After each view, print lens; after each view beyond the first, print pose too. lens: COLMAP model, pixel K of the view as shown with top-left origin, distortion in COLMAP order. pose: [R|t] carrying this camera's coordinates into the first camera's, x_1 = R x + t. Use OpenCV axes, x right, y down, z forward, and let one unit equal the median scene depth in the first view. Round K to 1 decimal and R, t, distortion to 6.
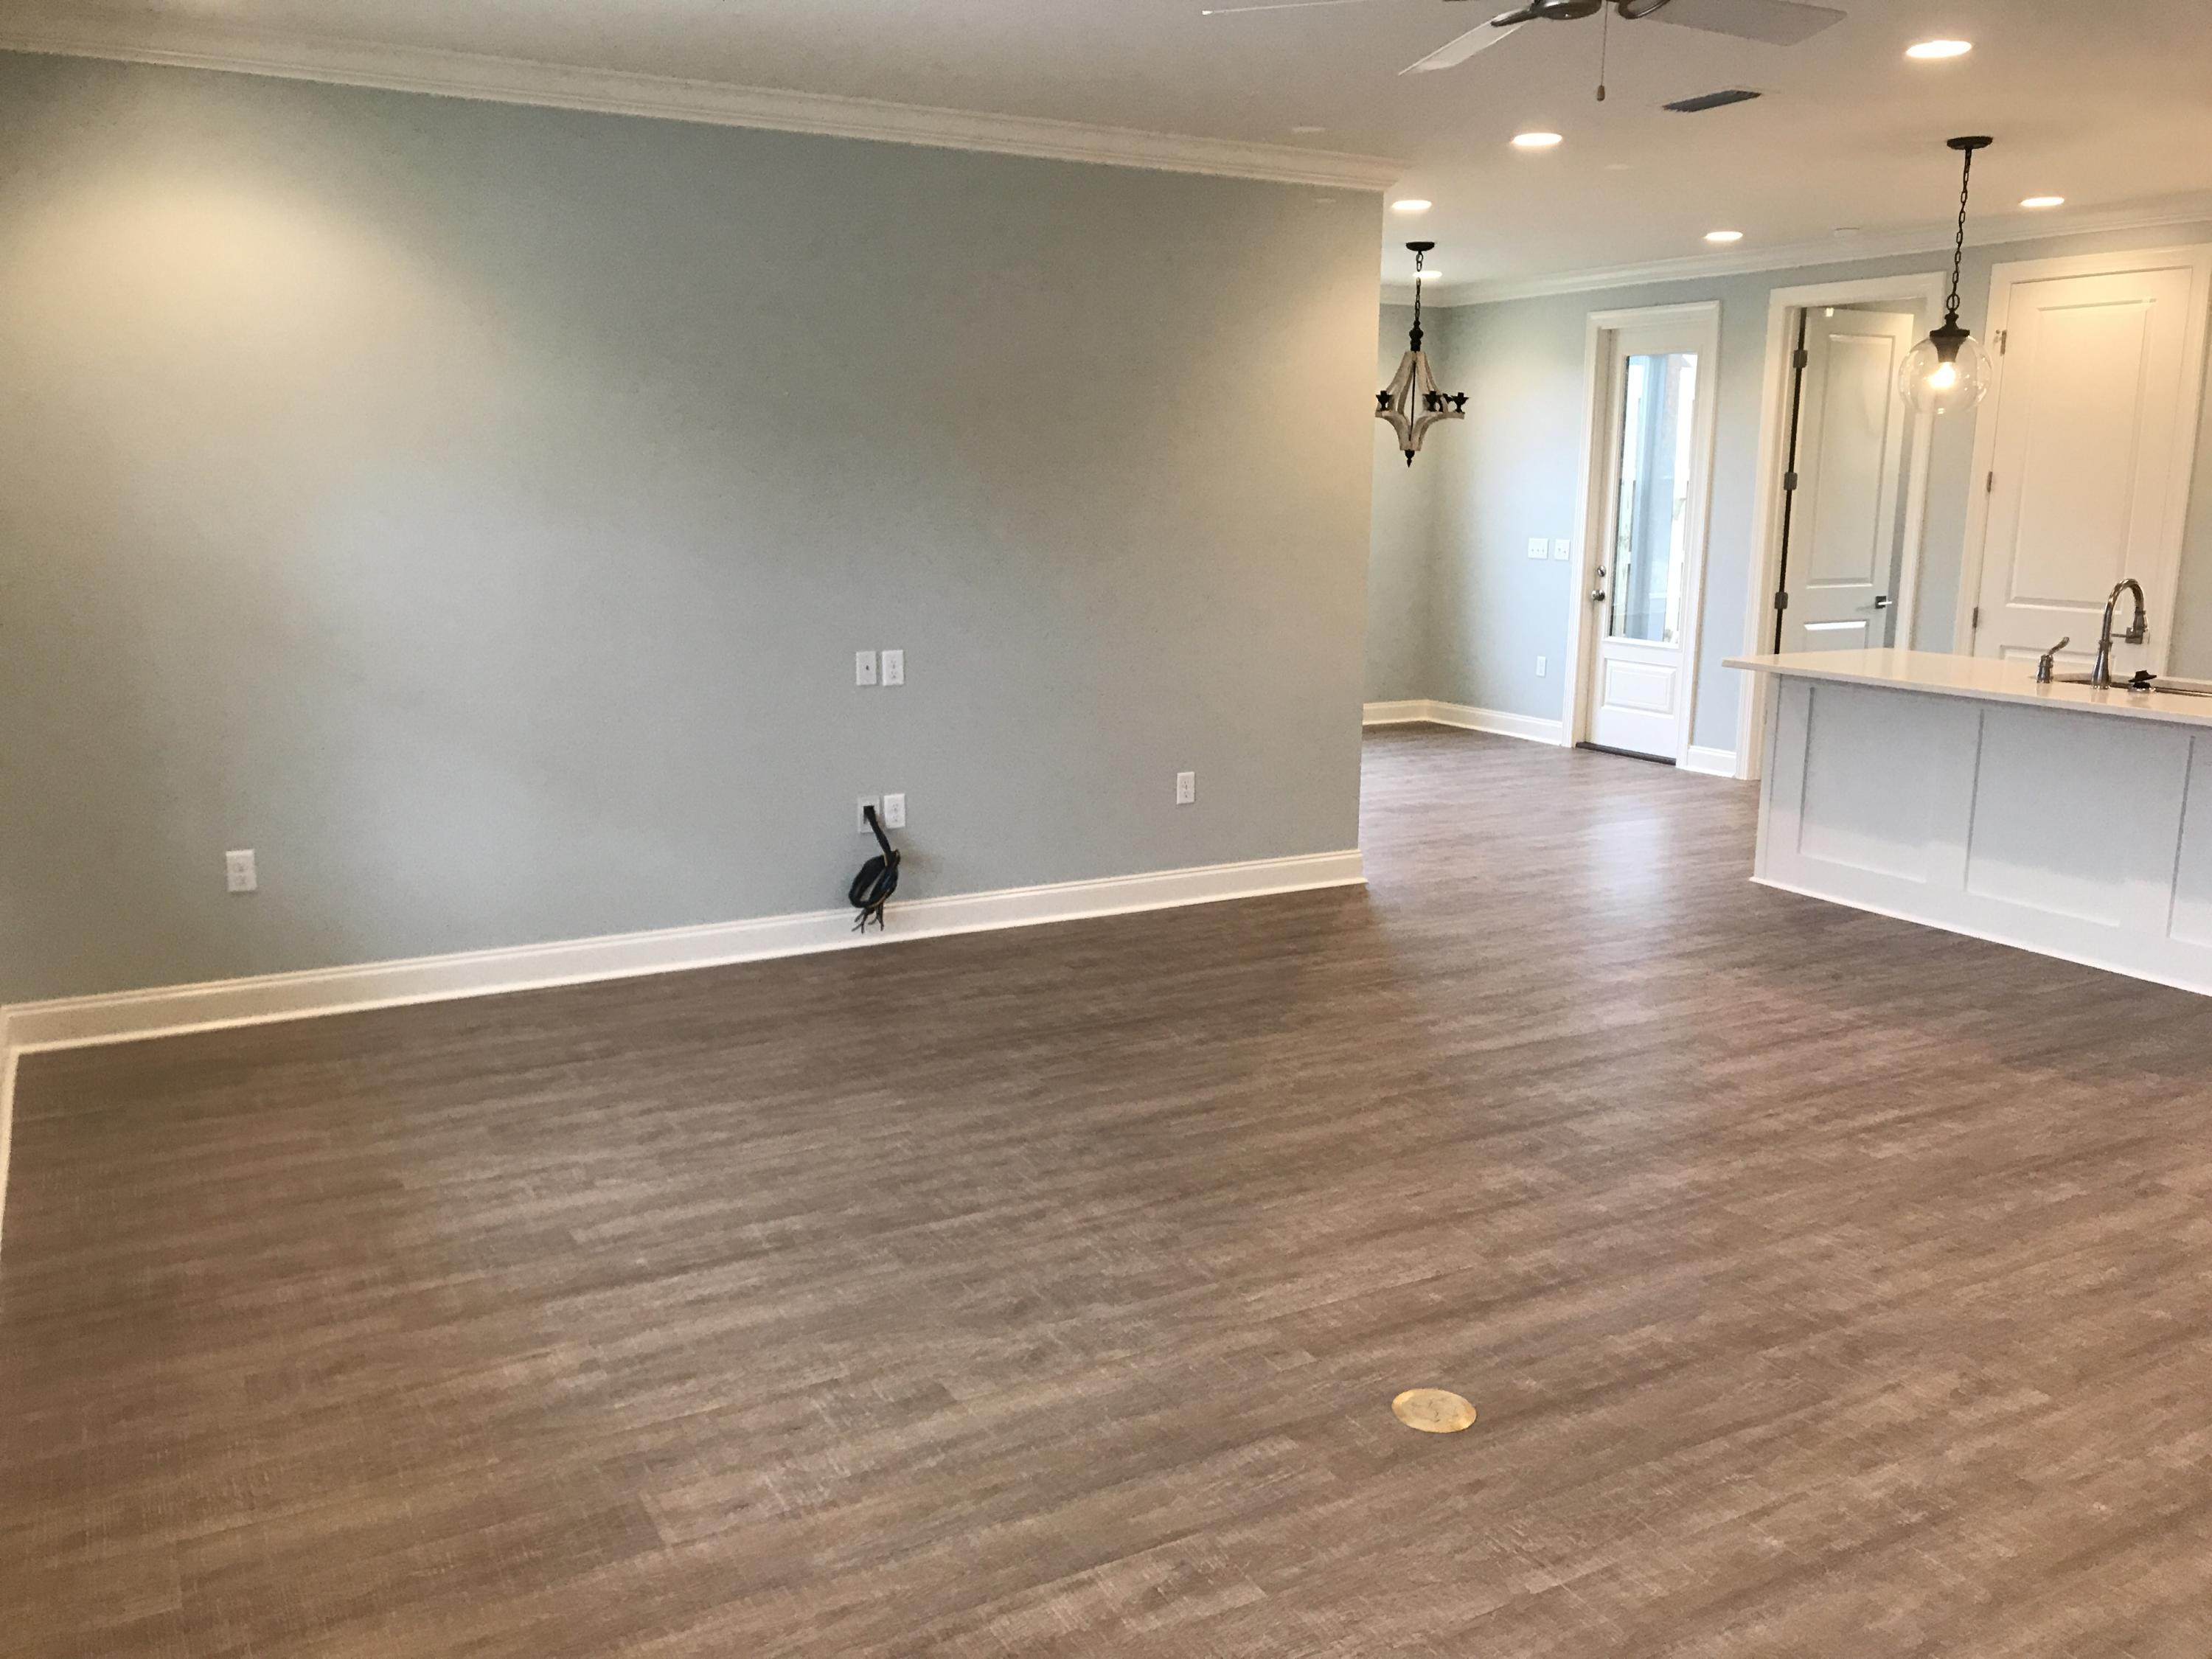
lens RADIAL K [[1820.9, 0, 1096.3], [0, 1820.9, 815.1], [0, 0, 1]] dist [0.004486, 0.010558]
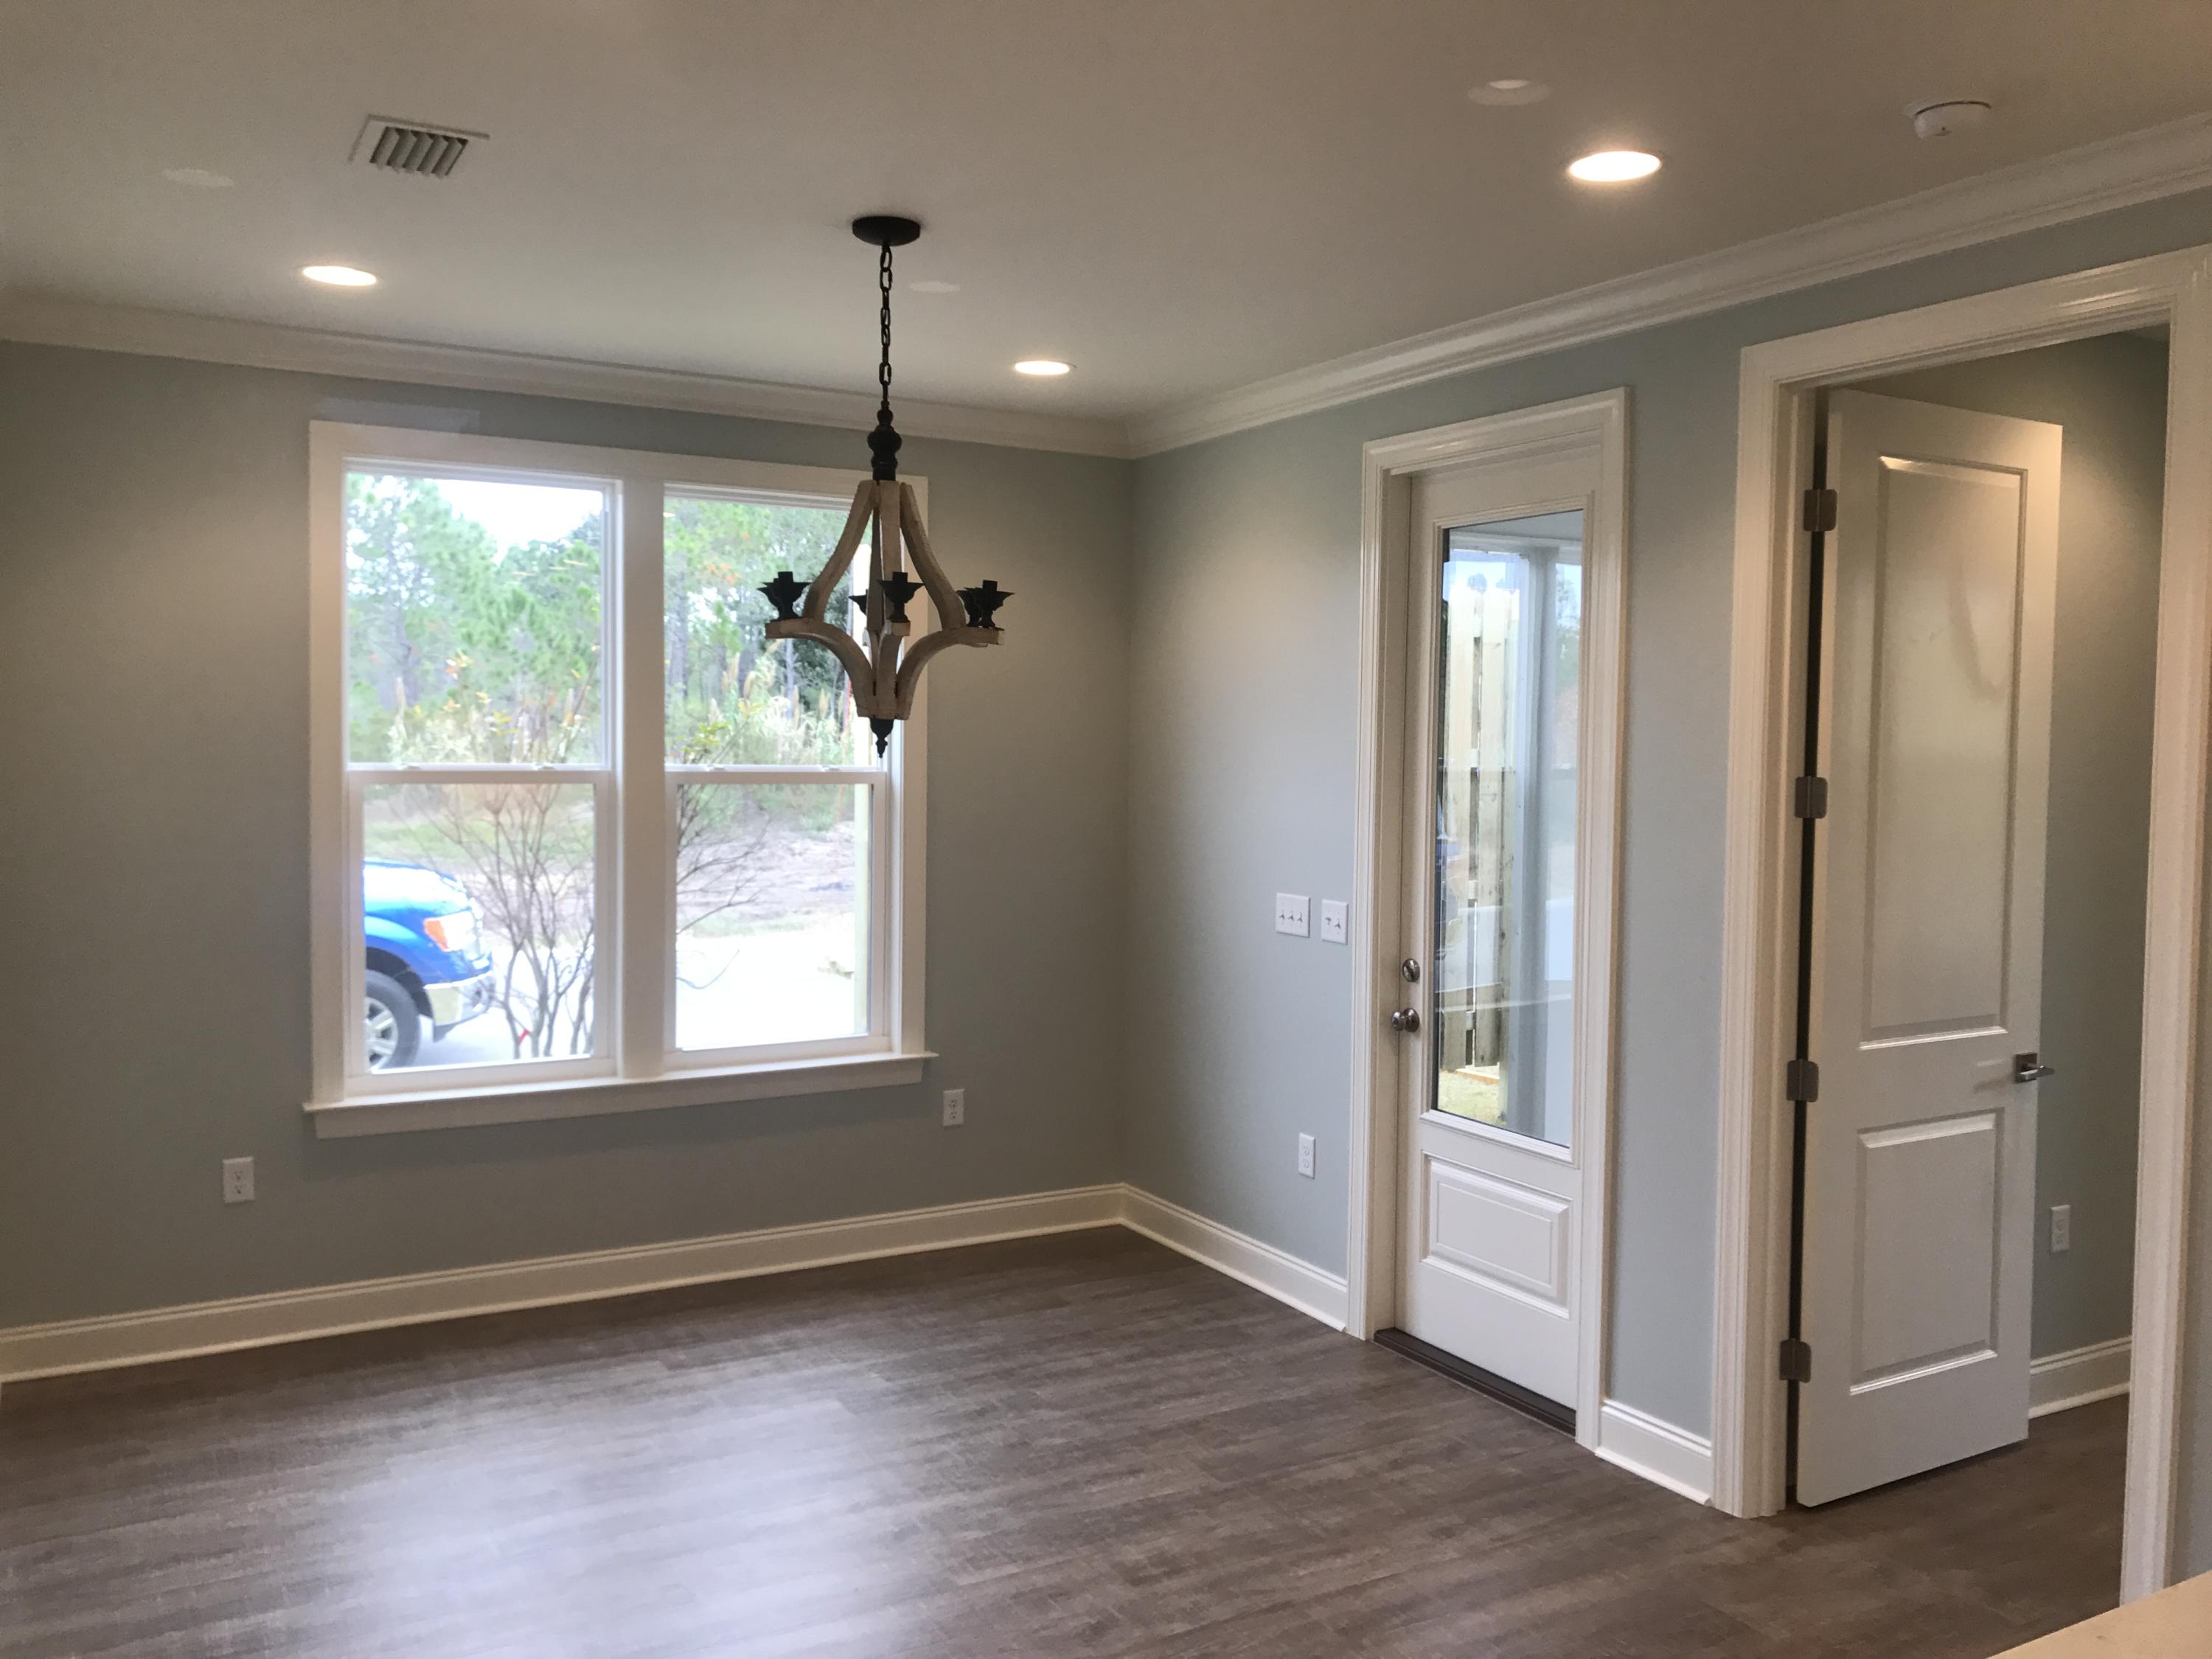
lens RADIAL K [[1805.8, 0, 1108.7], [0, 1805.8, 820.0], [0, 0, 1]] dist [0.043947, -0.072992]
pose [[0.999773, 0.000678, 0.021275, 0.193099], [0.002271, 0.990389, -0.138288, -0.110413], [-0.021164, 0.138305, 0.990164, 0.541207]]
